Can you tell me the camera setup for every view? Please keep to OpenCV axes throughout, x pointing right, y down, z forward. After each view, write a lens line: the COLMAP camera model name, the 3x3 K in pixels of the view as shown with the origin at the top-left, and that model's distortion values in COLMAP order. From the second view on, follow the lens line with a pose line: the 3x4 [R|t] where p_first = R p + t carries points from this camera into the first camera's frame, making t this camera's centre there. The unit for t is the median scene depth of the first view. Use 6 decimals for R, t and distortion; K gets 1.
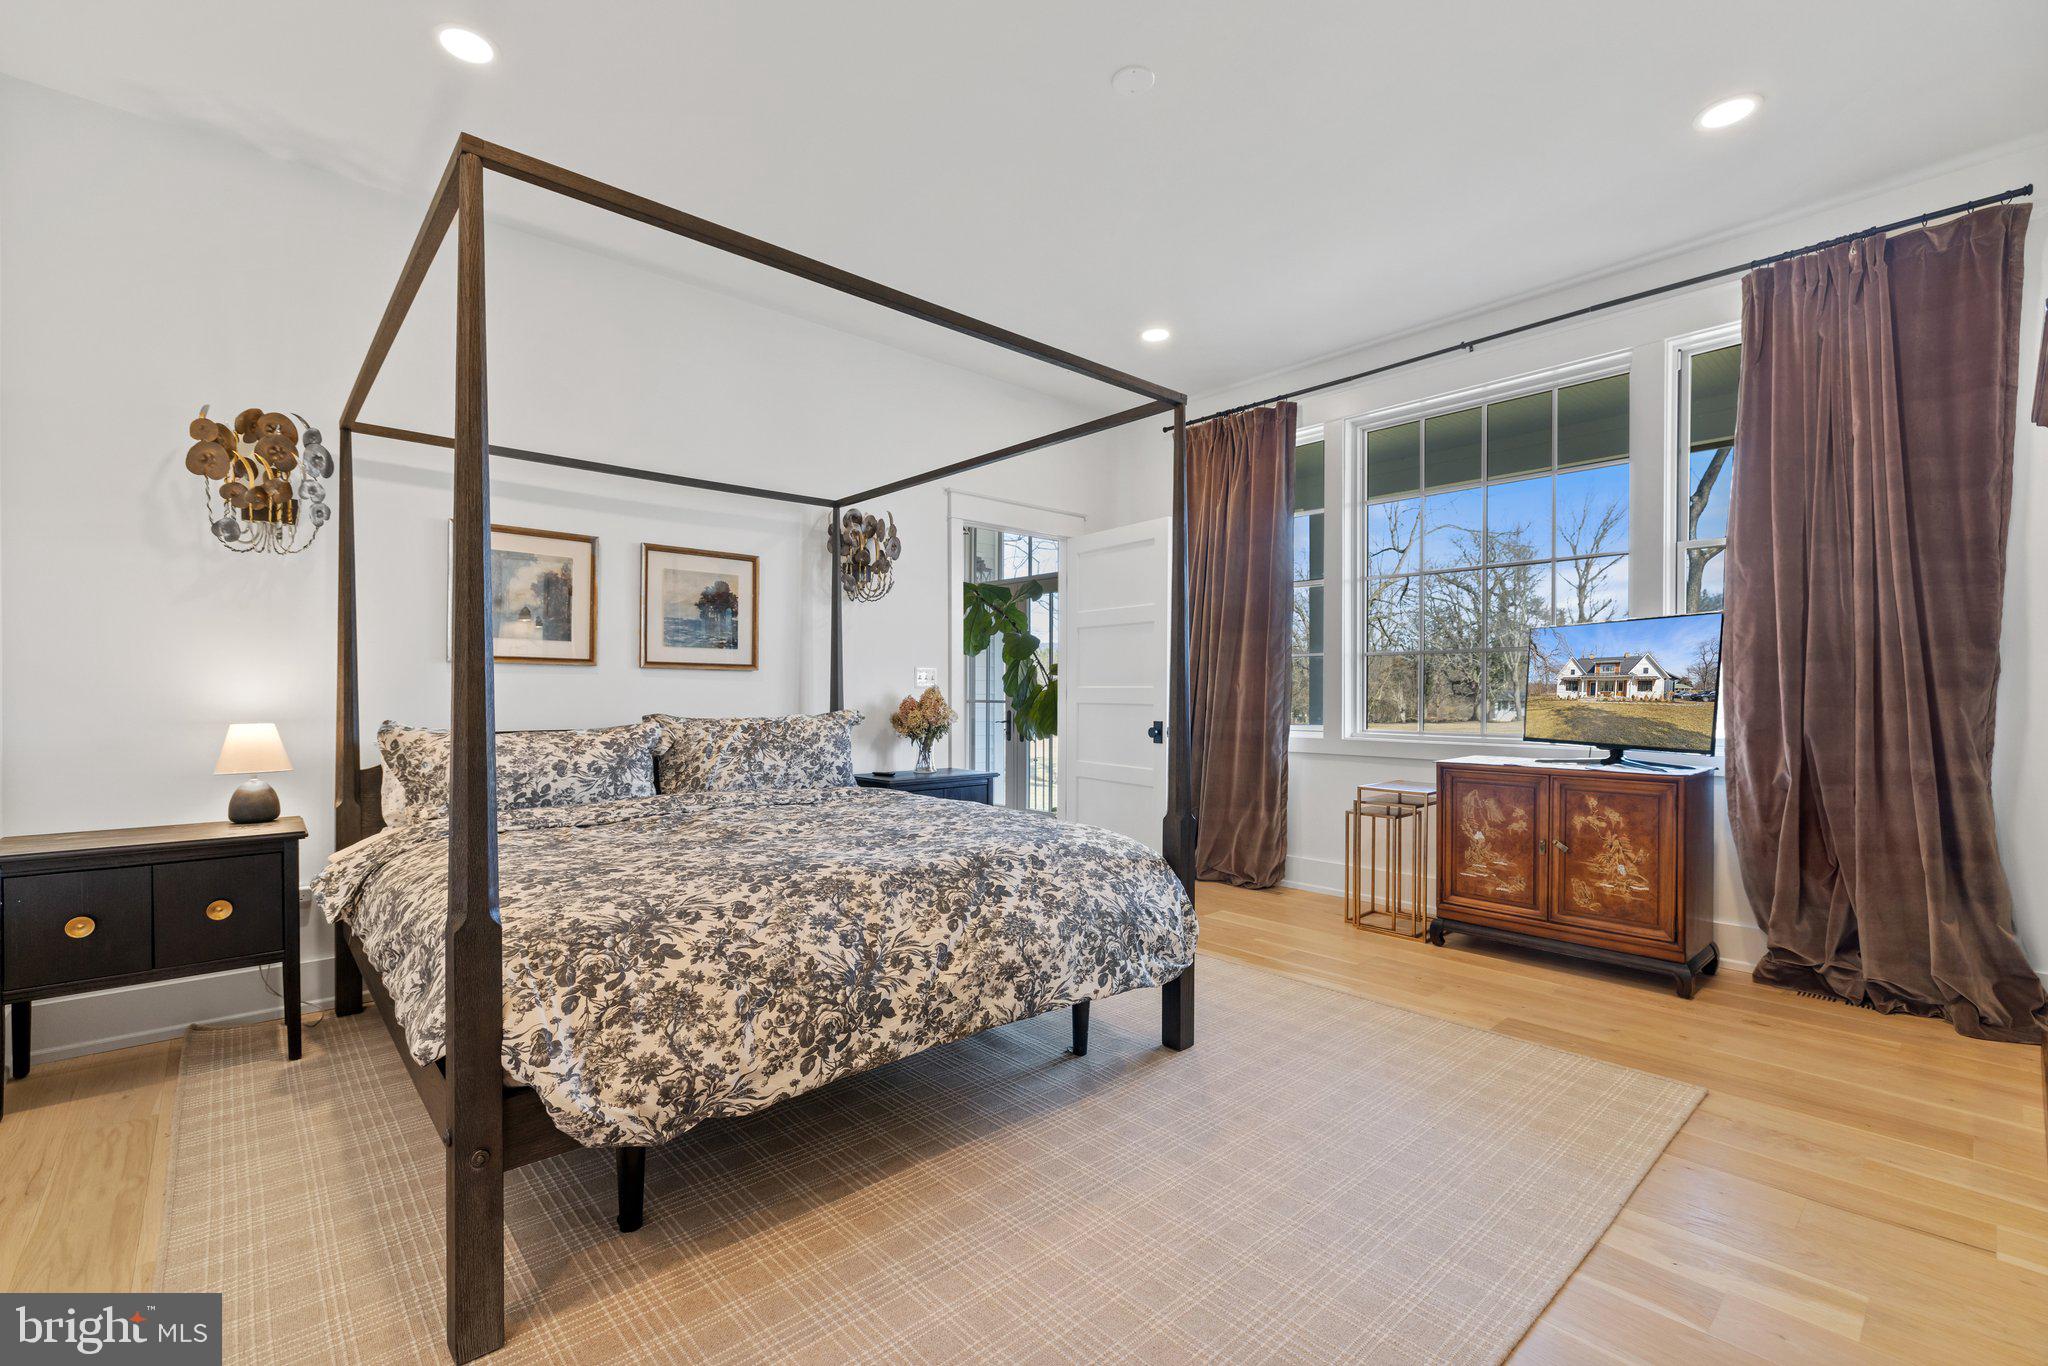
lens RADIAL K [[876.8, 0, 997.4], [0, 876.8, 691.7], [0, 0, 1]] dist [-0.001321, -0.000095]
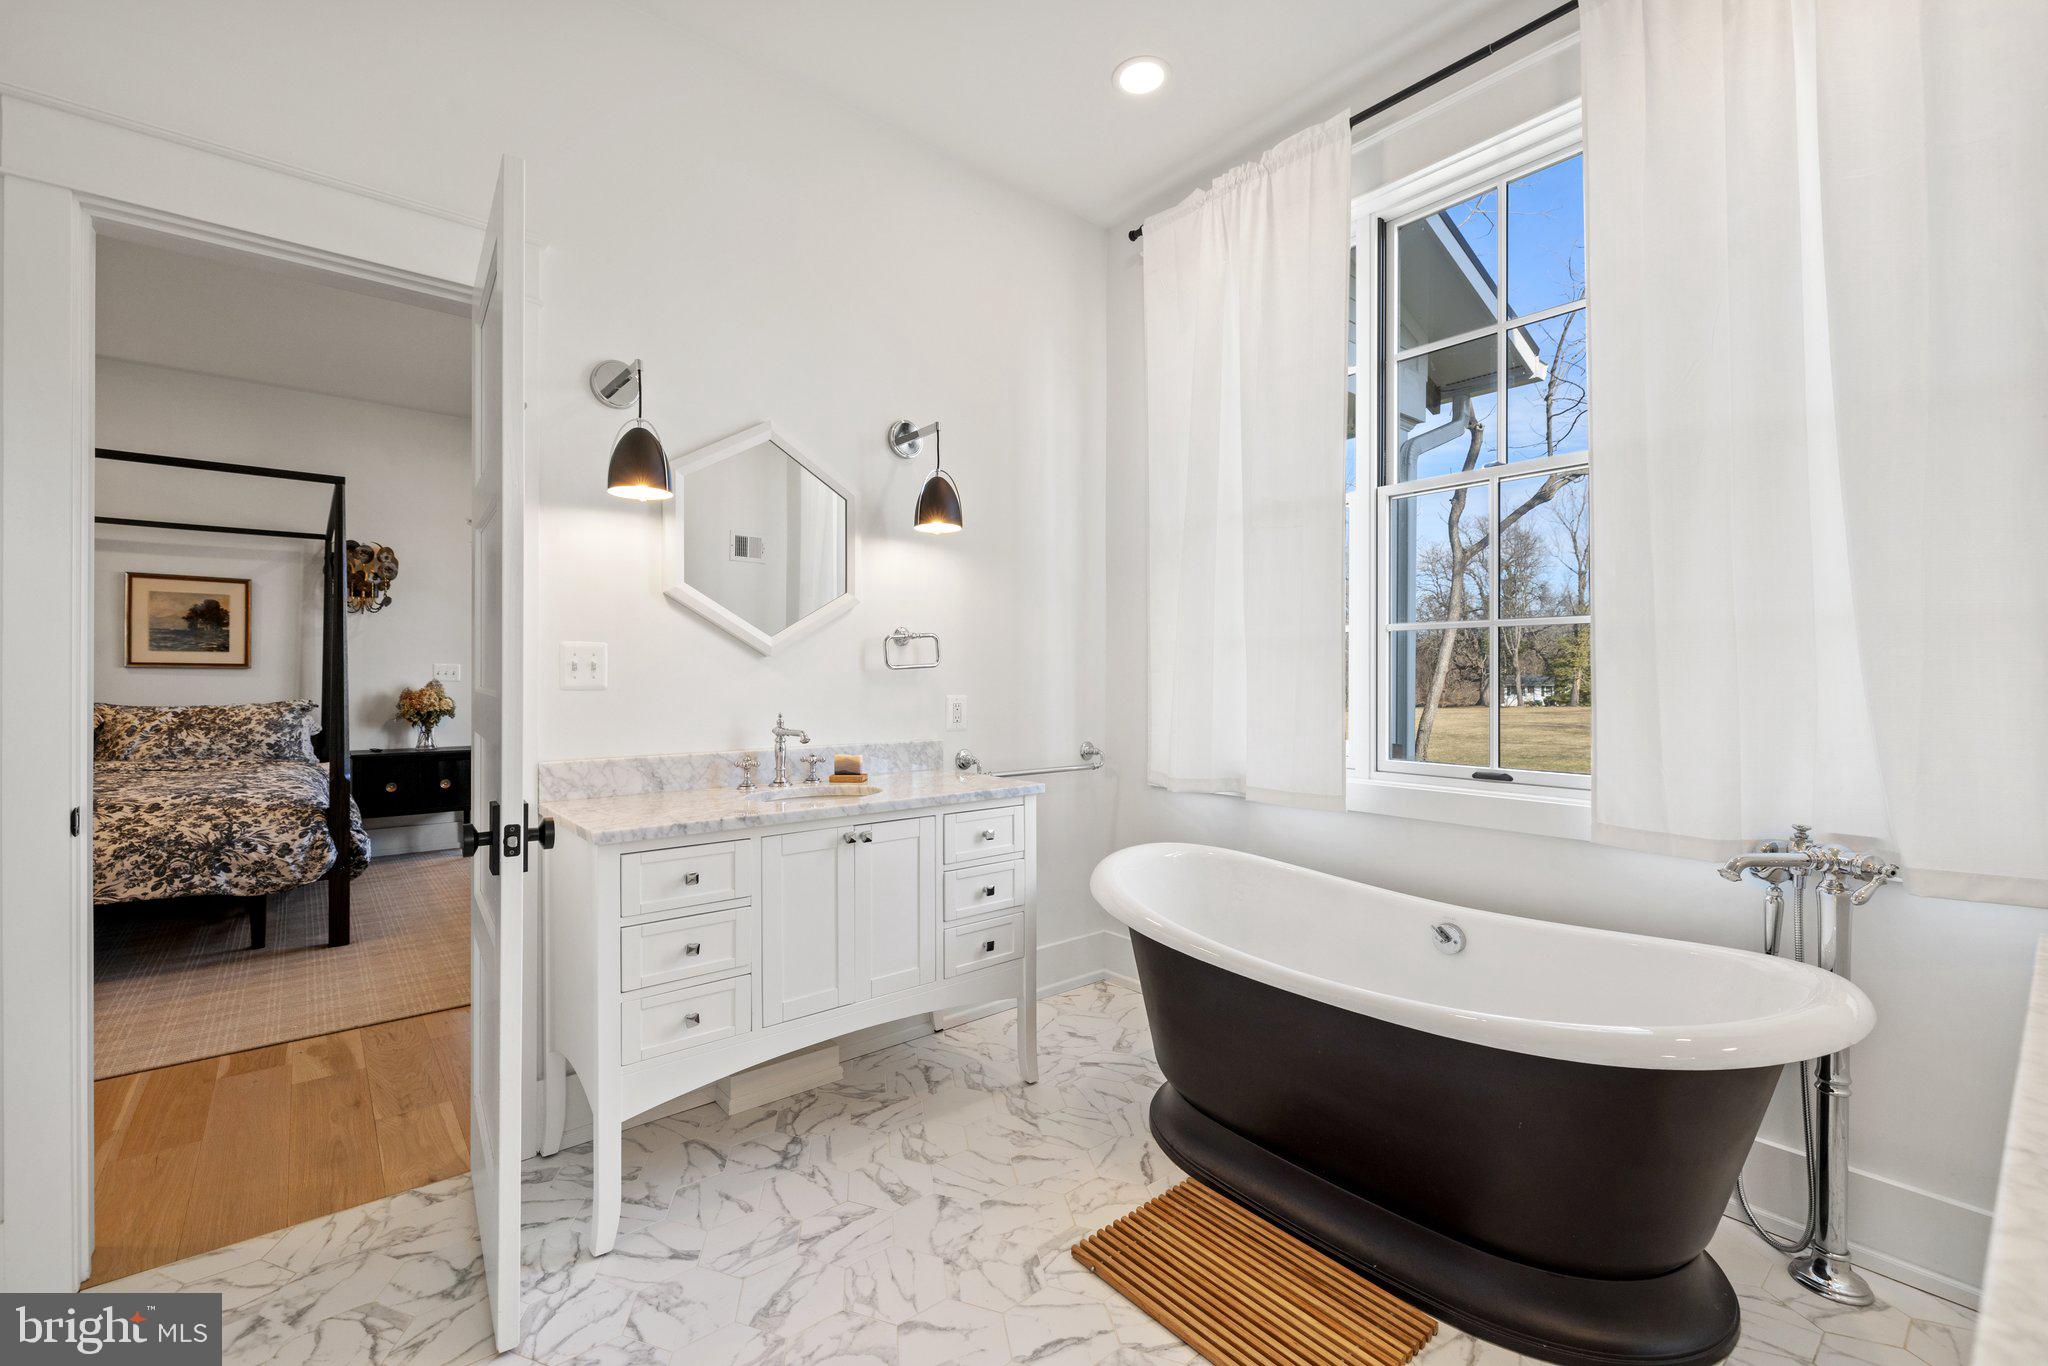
lens RADIAL K [[851.1, 0, 997.8], [0, 851.1, 675.9], [0, 0, 1]] dist [-0.000759, -0.000202]
pose [[0.999440, 0.000295, -0.033462, 0.973418], [-0.000372, 0.999997, -0.002281, -0.012502], [0.033462, 0.002292, 0.999437, -0.231537]]
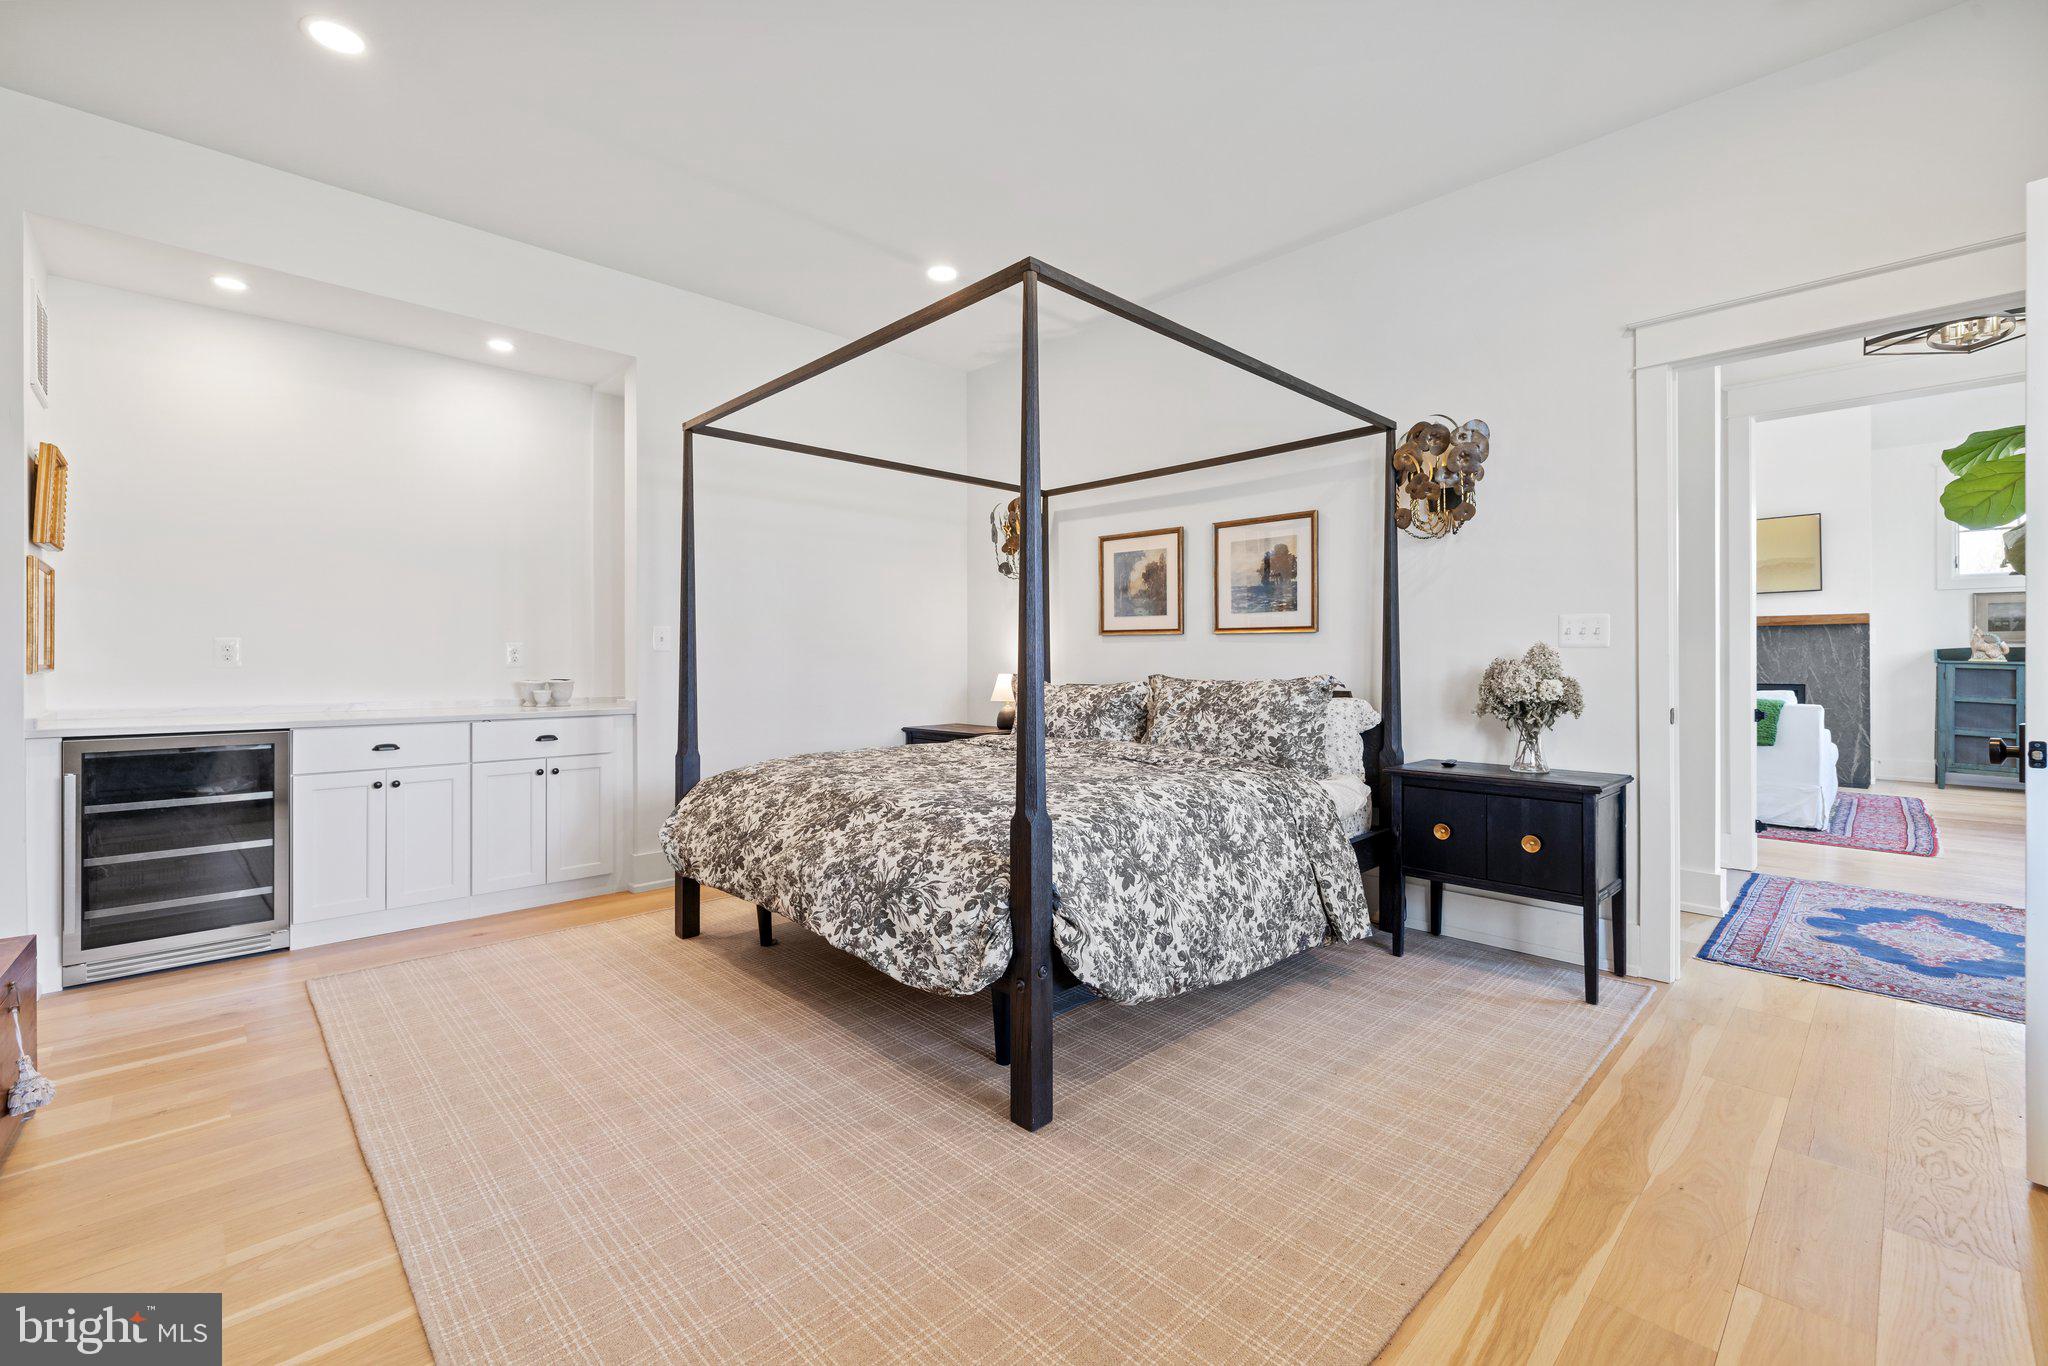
lens RADIAL K [[861.7, 0, 1020.3], [0, 861.7, 665.5], [0, 0, 1]] dist [-0.000356, -0.000055]
pose [[0.054680, 0.004264, -0.998495, 0.711292], [0.002025, 0.999988, 0.004381, 0.007582], [0.998502, -0.002262, 0.054671, 0.718730]]
